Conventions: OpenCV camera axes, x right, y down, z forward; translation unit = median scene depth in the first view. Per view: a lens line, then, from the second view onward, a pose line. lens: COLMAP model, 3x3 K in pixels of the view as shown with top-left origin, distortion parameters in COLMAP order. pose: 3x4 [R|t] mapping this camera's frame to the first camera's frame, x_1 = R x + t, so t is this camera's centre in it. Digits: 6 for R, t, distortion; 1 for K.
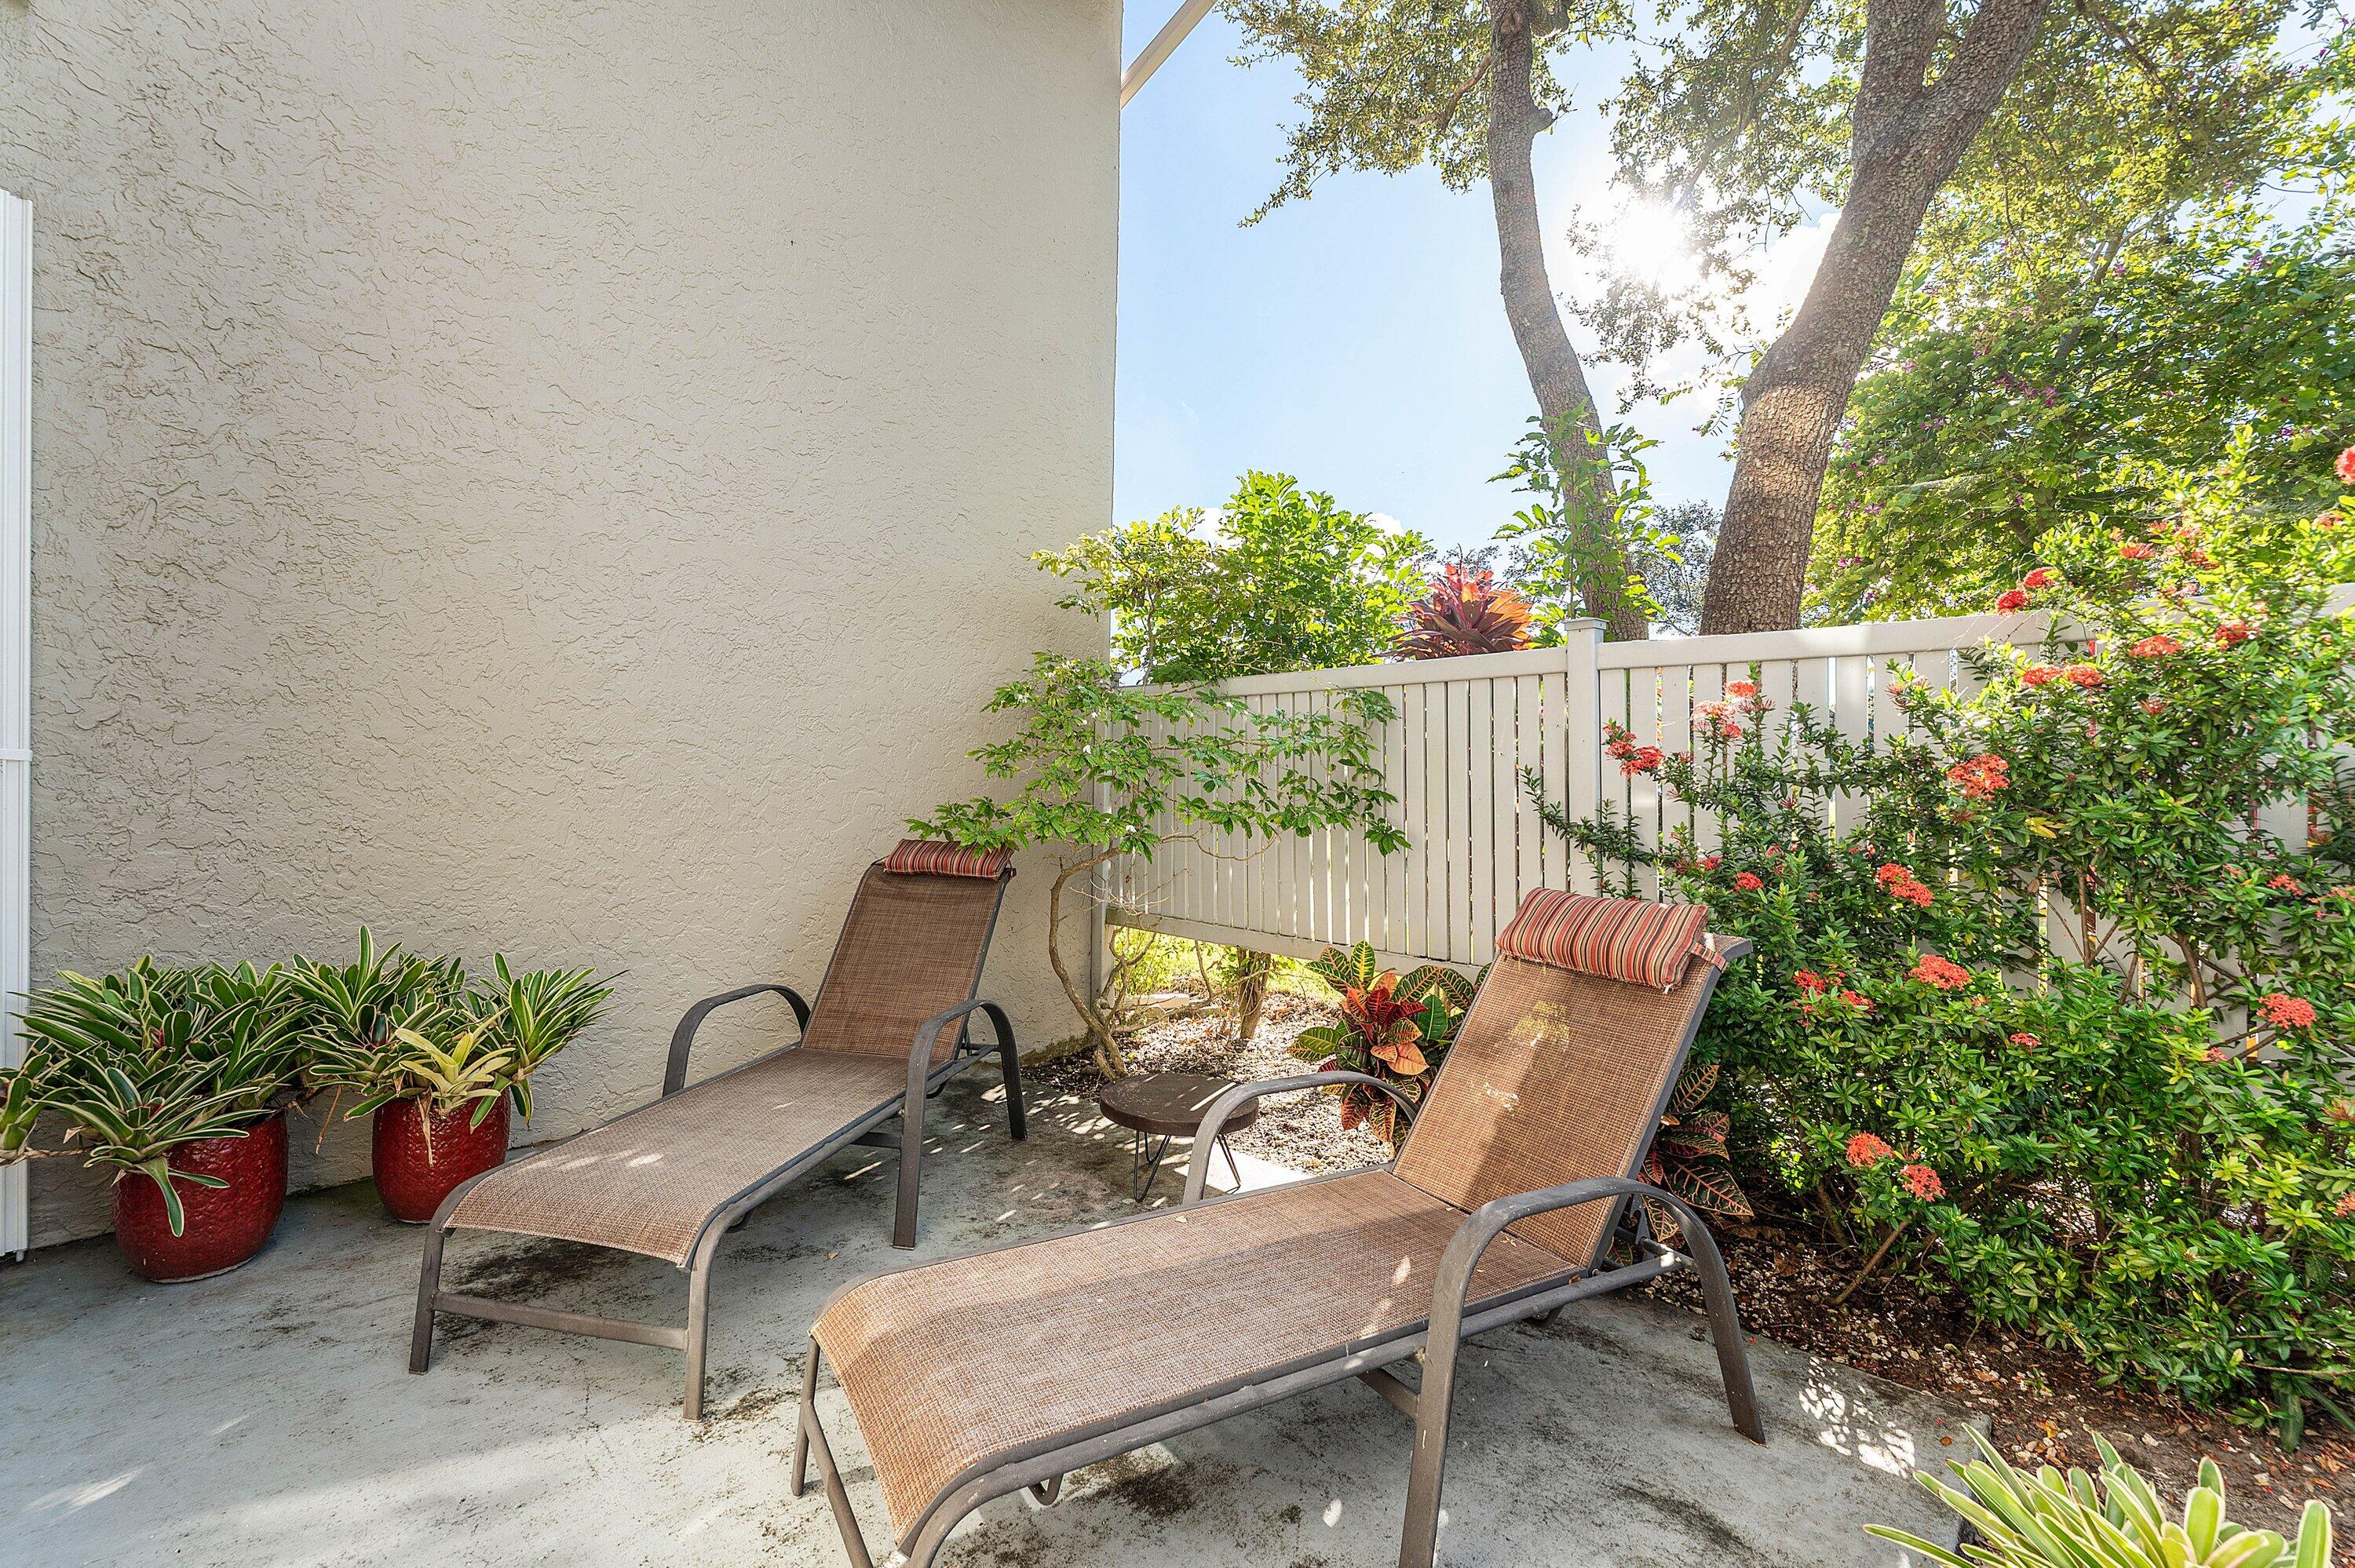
lens RADIAL K [[965.9, 0, 1126.5], [0, 965.9, 787.9], [0, 0, 1]] dist [0.000894, -0.000371]
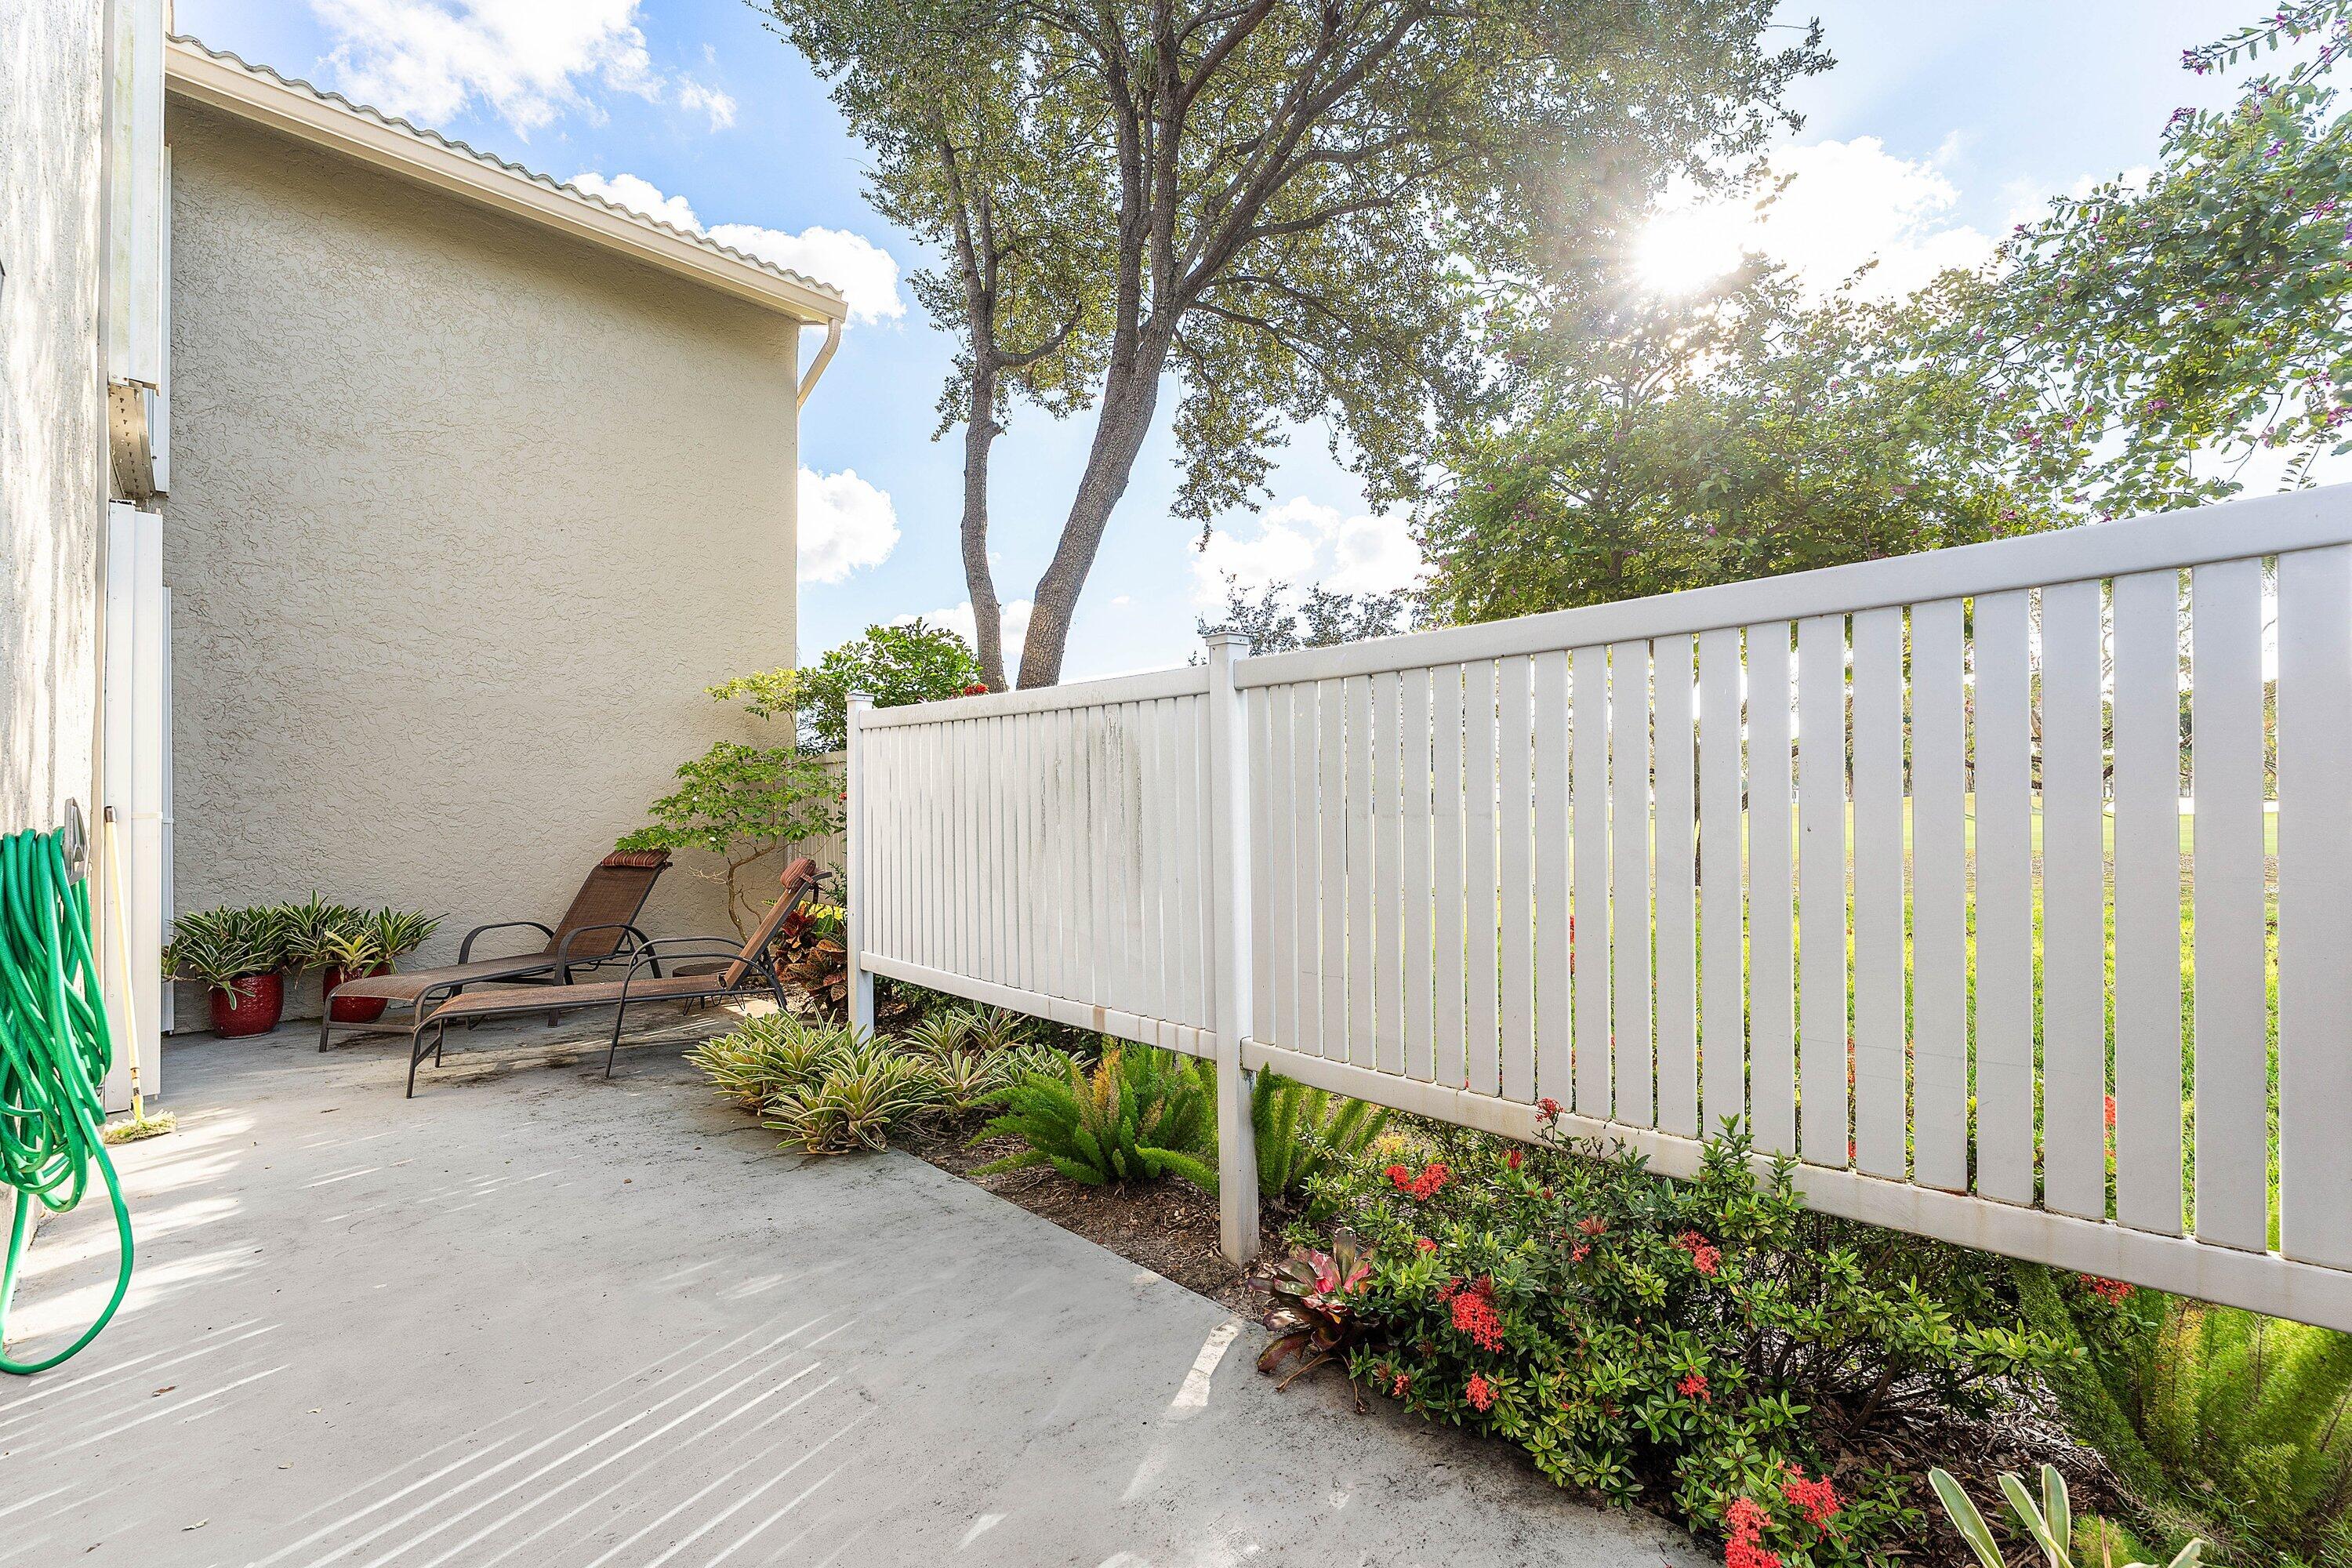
lens RADIAL K [[964.8, 0, 1178.3], [0, 964.8, 794.1], [0, 0, 1]] dist [0.000894, -0.000371]
pose [[0.999061, -0.033483, -0.027505, 1.199972], [0.032957, 0.999270, -0.019329, 0.024316], [0.028133, 0.018404, 0.999435, -1.116044]]
